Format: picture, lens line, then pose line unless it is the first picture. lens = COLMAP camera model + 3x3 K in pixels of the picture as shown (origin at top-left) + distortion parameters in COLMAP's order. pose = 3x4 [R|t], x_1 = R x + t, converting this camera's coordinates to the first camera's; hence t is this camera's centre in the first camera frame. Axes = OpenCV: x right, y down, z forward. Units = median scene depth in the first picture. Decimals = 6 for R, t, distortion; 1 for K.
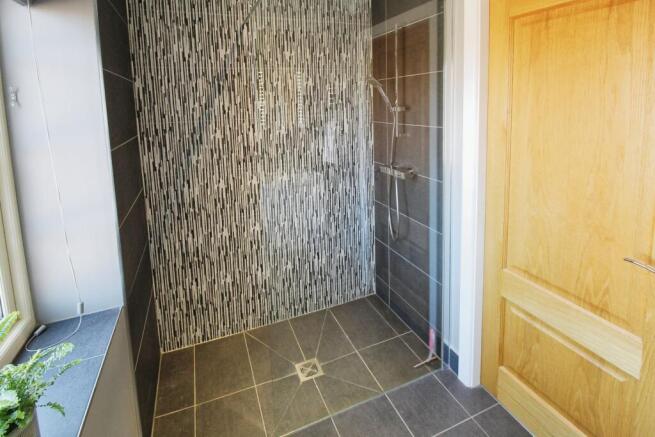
lens RADIAL K [[310.5, 0, 327.5], [0, 310.5, 218.5], [0, 0, 1]] dist [-0.000158, 0.000008]
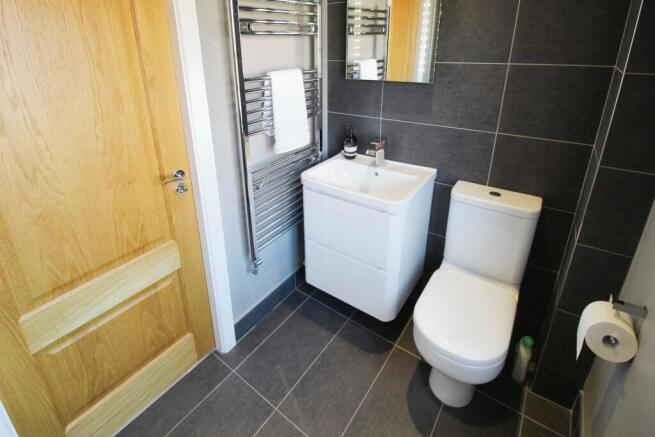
lens RADIAL K [[310.5, 0, 327.5], [0, 310.5, 218.5], [0, 0, 1]] dist [-0.000158, 0.000008]
pose [[-0.539140, -0.375414, 0.753918, -0.268313], [0.341789, 0.720607, 0.603246, -0.219493], [-0.769746, 0.582915, -0.260195, 0.705836]]
